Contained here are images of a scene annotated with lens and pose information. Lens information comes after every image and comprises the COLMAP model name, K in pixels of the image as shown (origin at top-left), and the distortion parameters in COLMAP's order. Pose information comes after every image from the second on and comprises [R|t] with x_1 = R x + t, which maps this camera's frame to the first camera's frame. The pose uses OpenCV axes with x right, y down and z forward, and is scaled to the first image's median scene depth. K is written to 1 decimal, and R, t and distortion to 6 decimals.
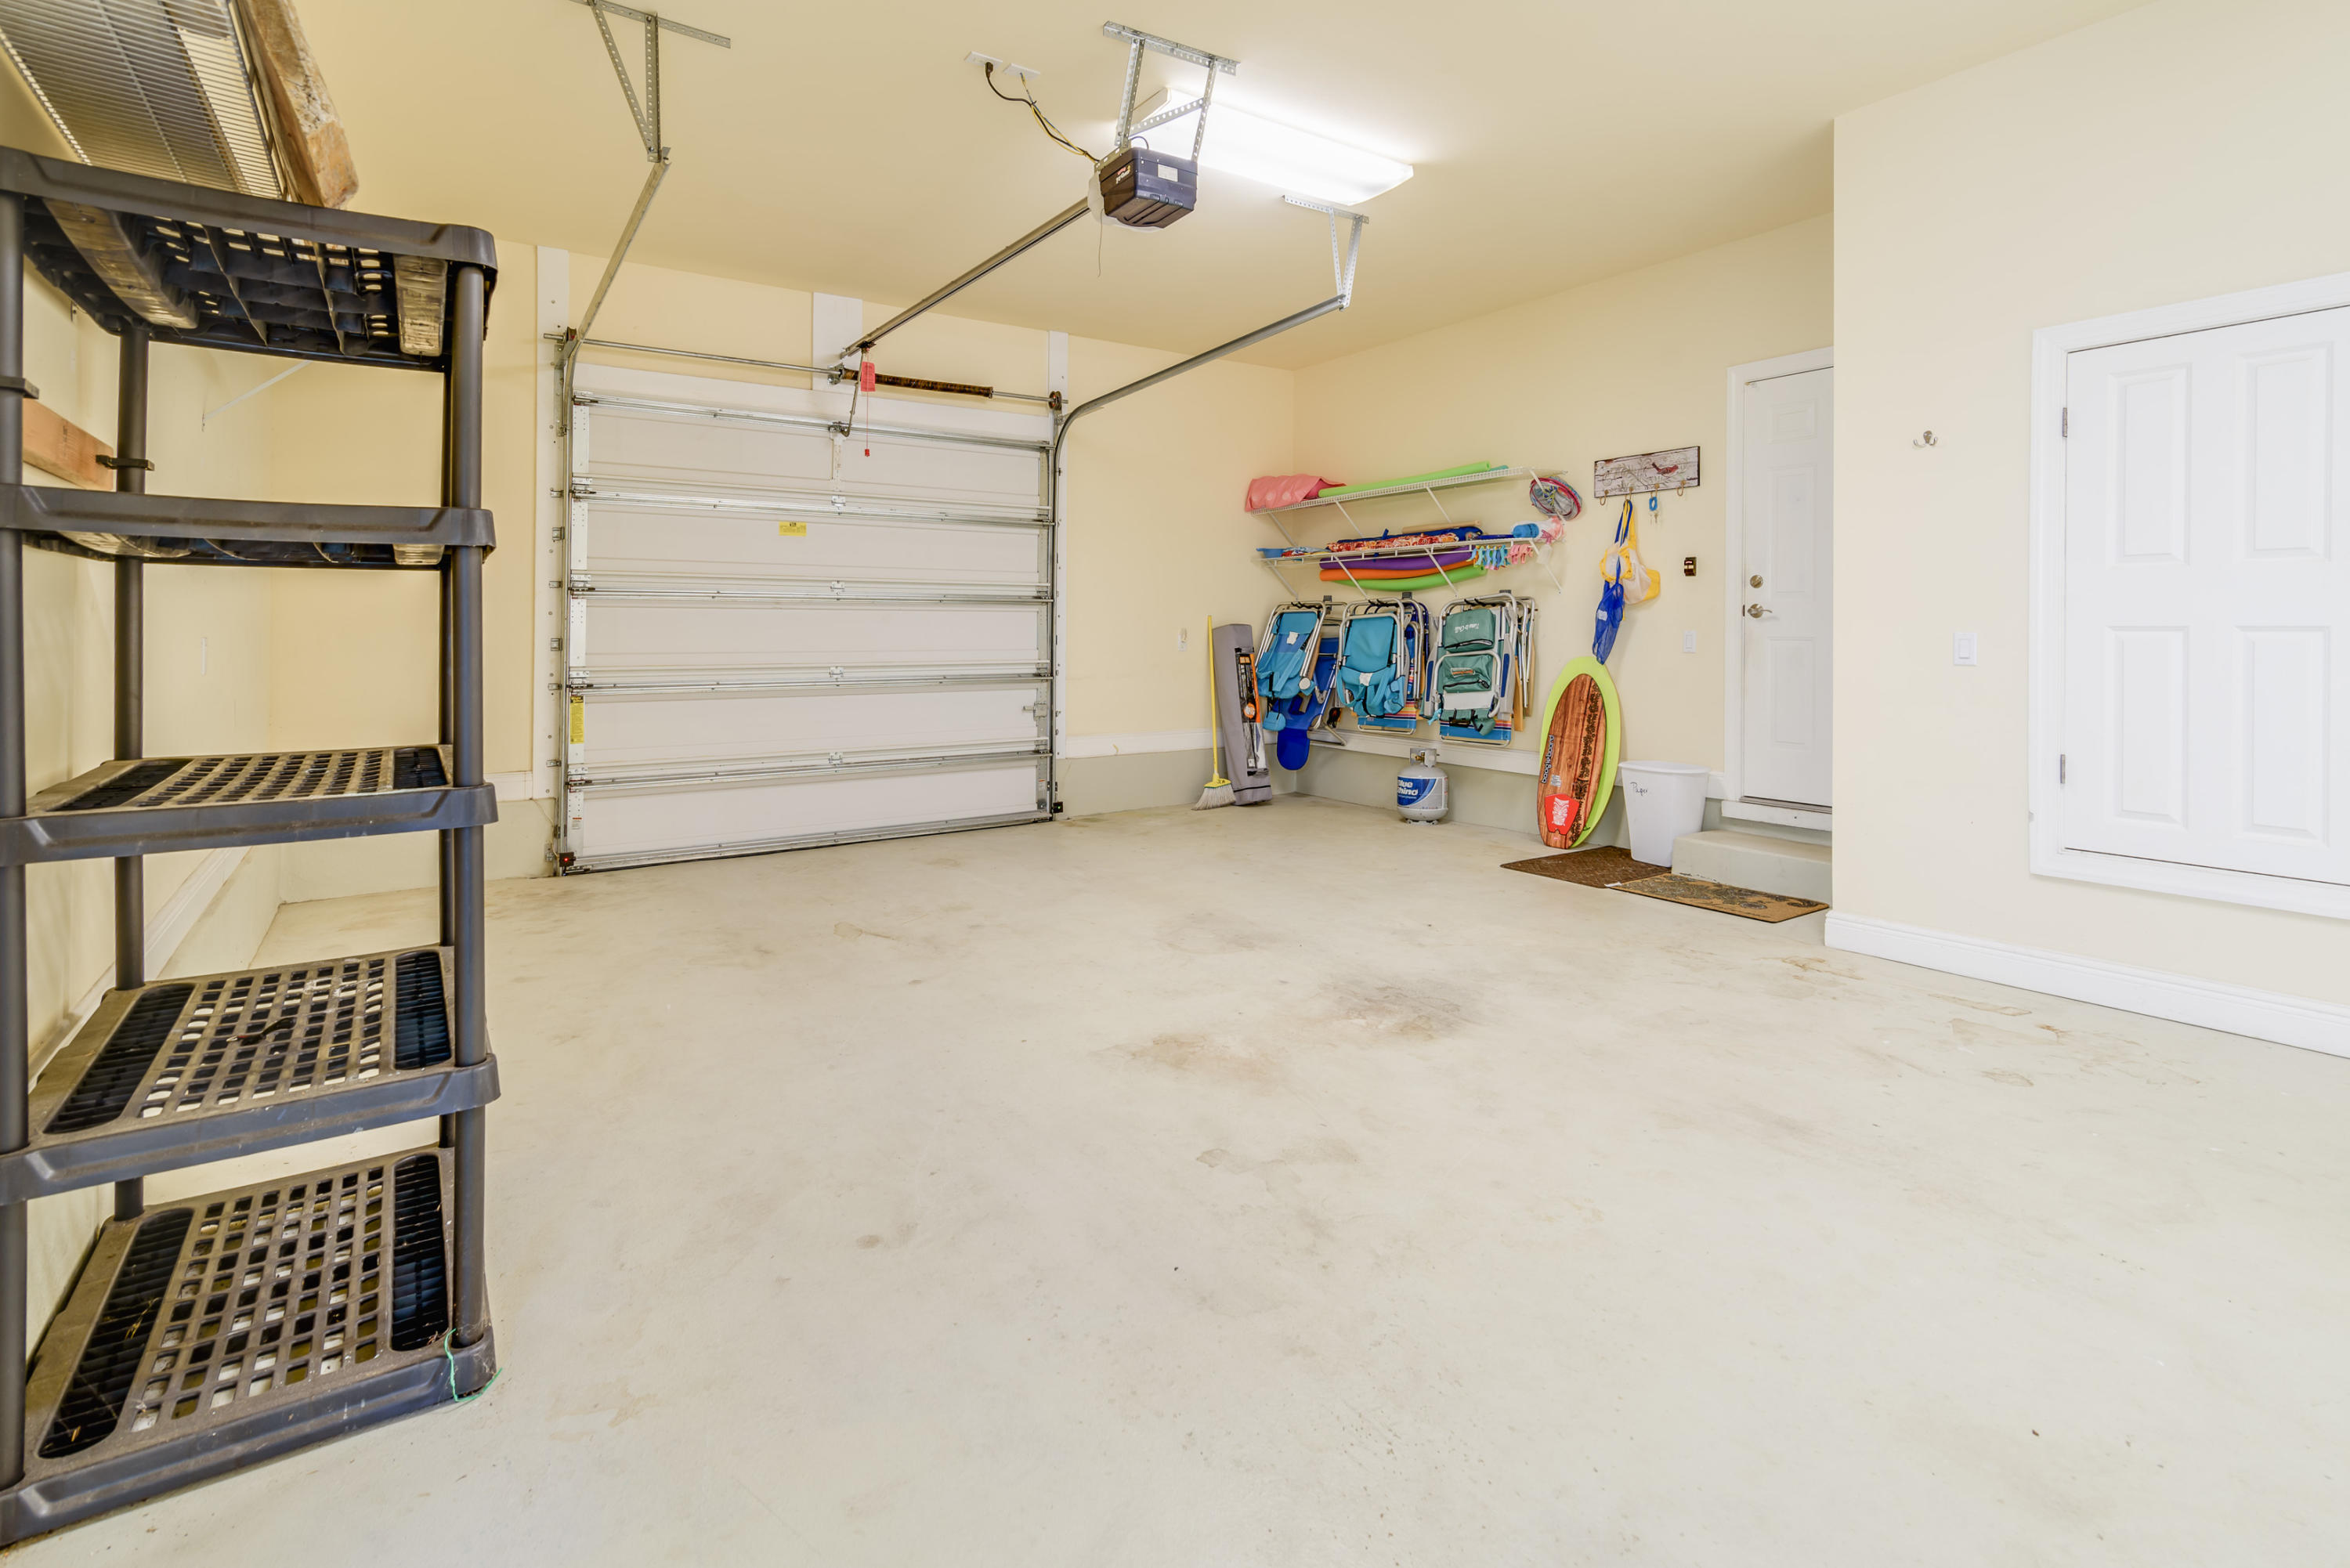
lens RADIAL K [[1106.6, 0, 1175.0], [0, 1106.6, 784.0], [0, 0, 1]] dist [-0.001059, -0.000086]
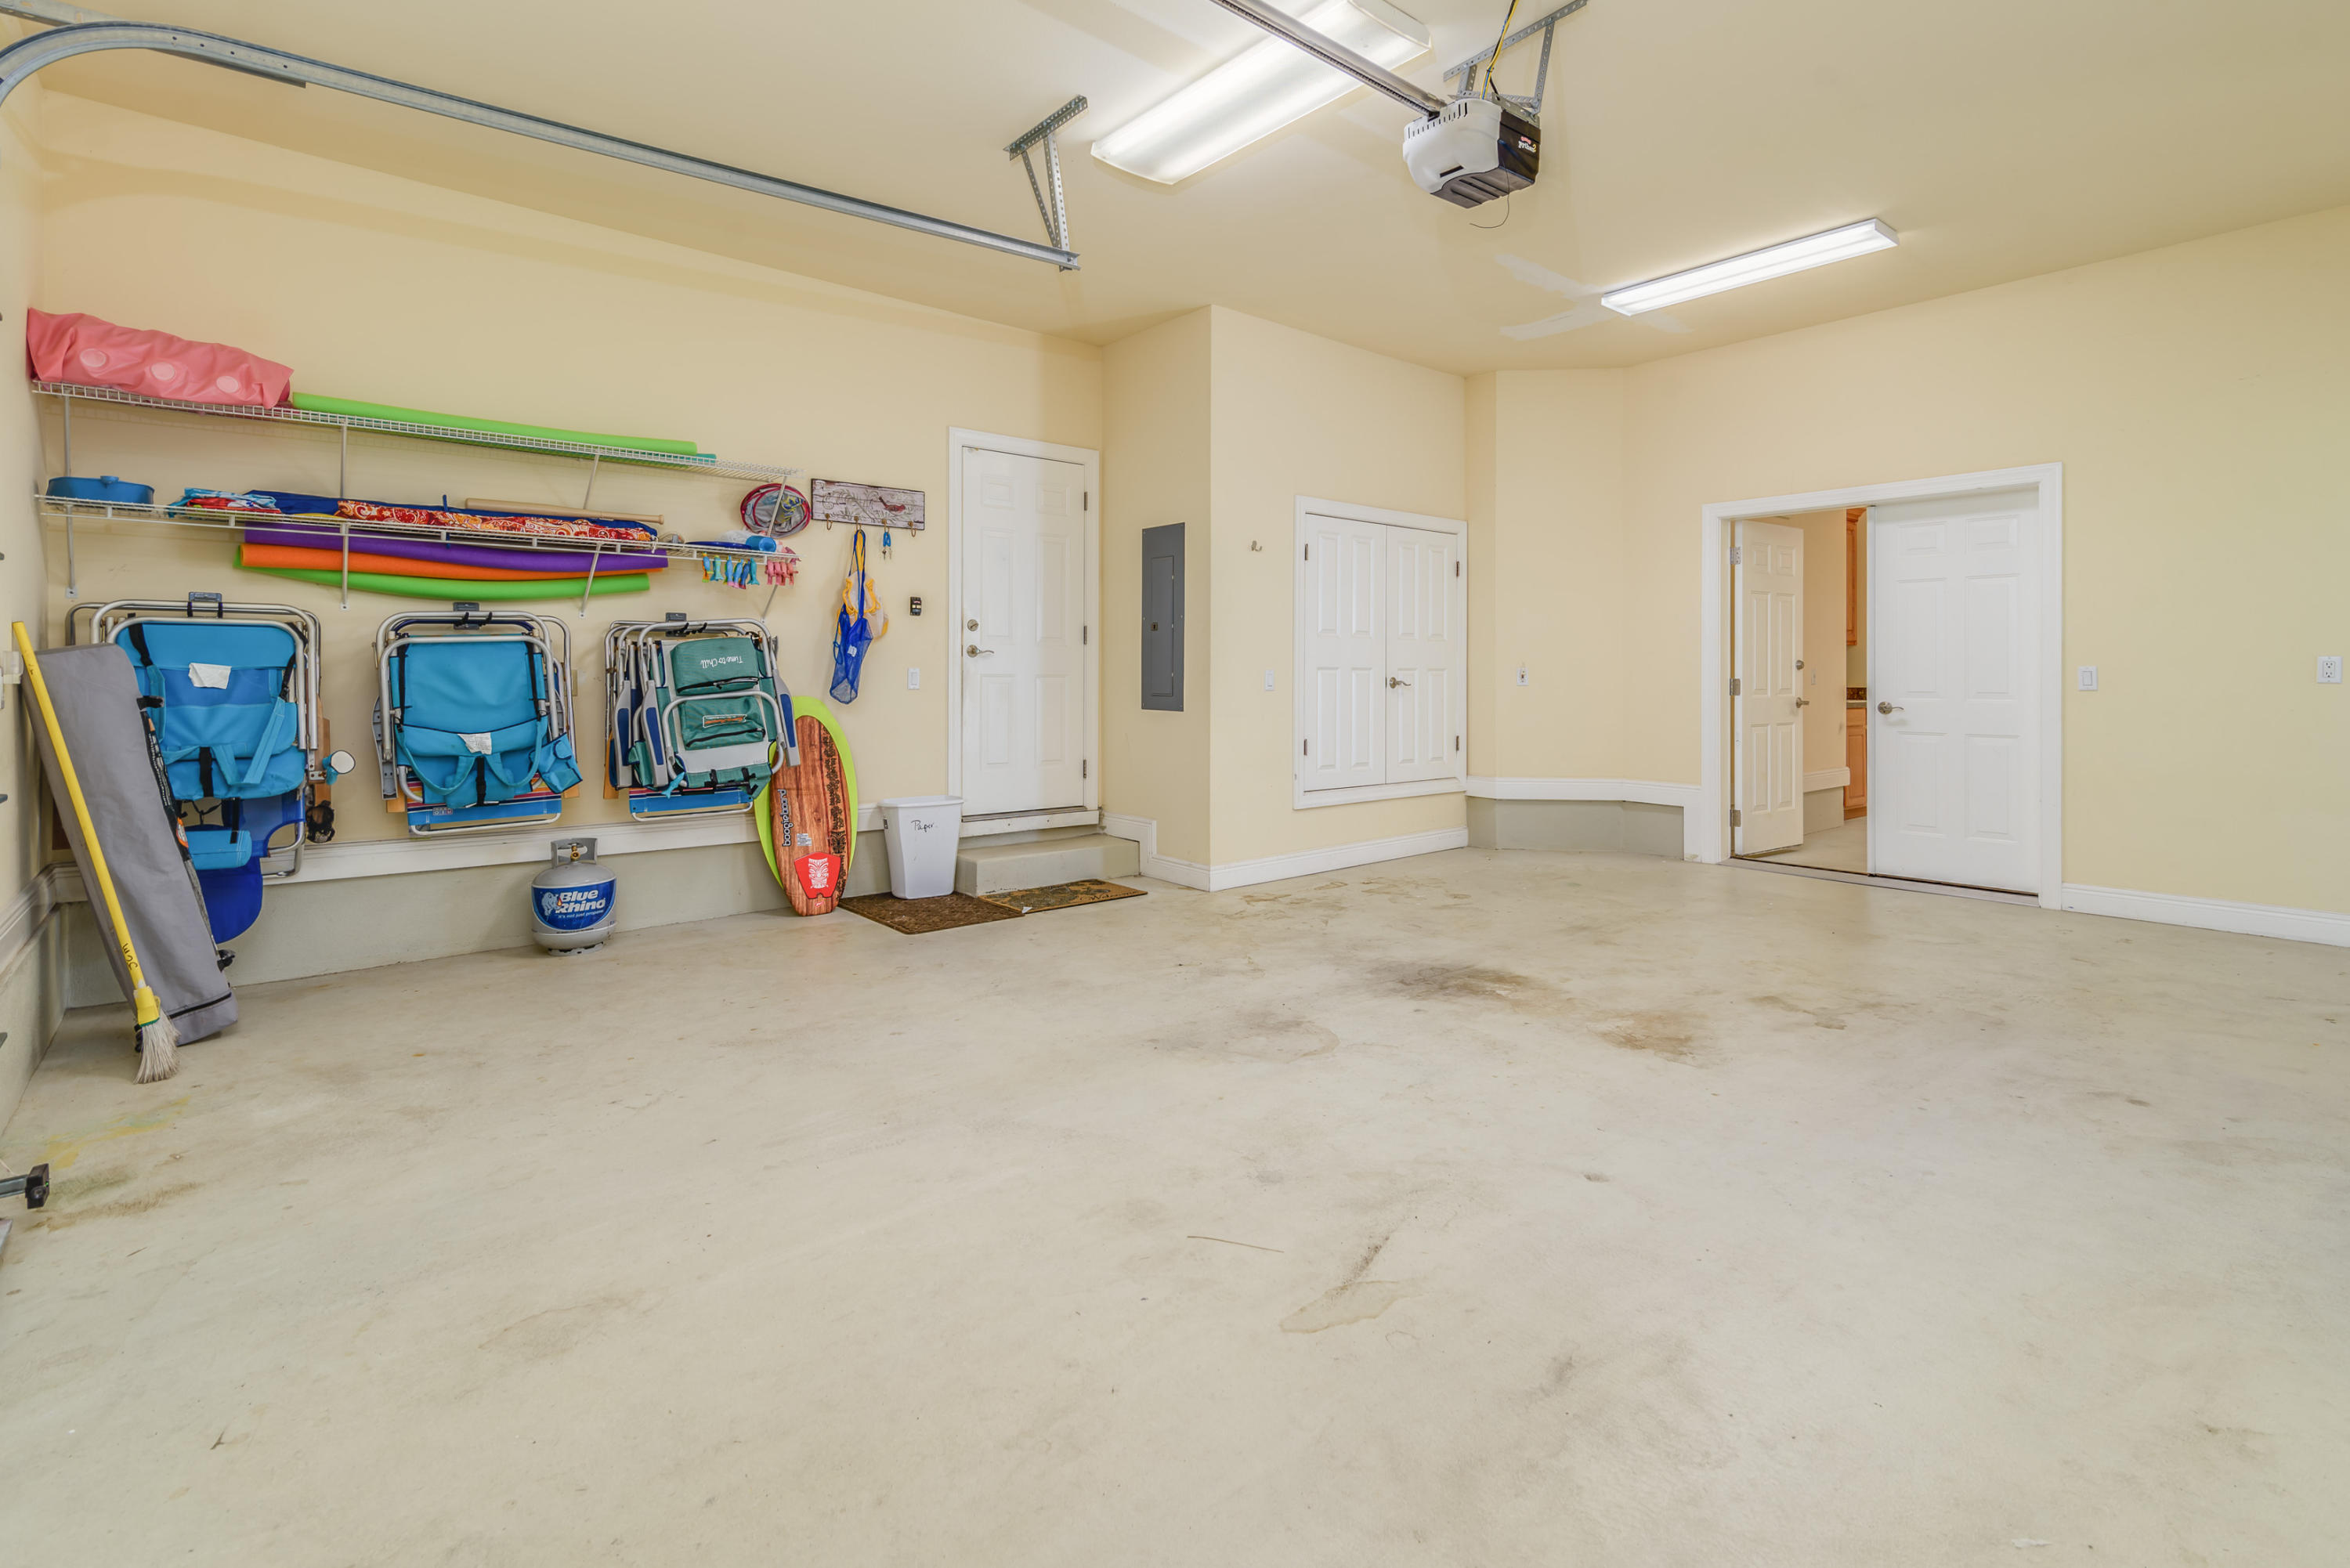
lens RADIAL K [[1062.4, 0, 1175.0], [0, 1062.4, 784.0], [0, 0, 1]] dist [0.001451, 0.000082]
pose [[-0.107873, -0.099167, 0.989206, -0.533095], [0.132514, 0.984700, 0.113166, -0.107339], [-0.985294, 0.143292, -0.093081, 0.833482]]
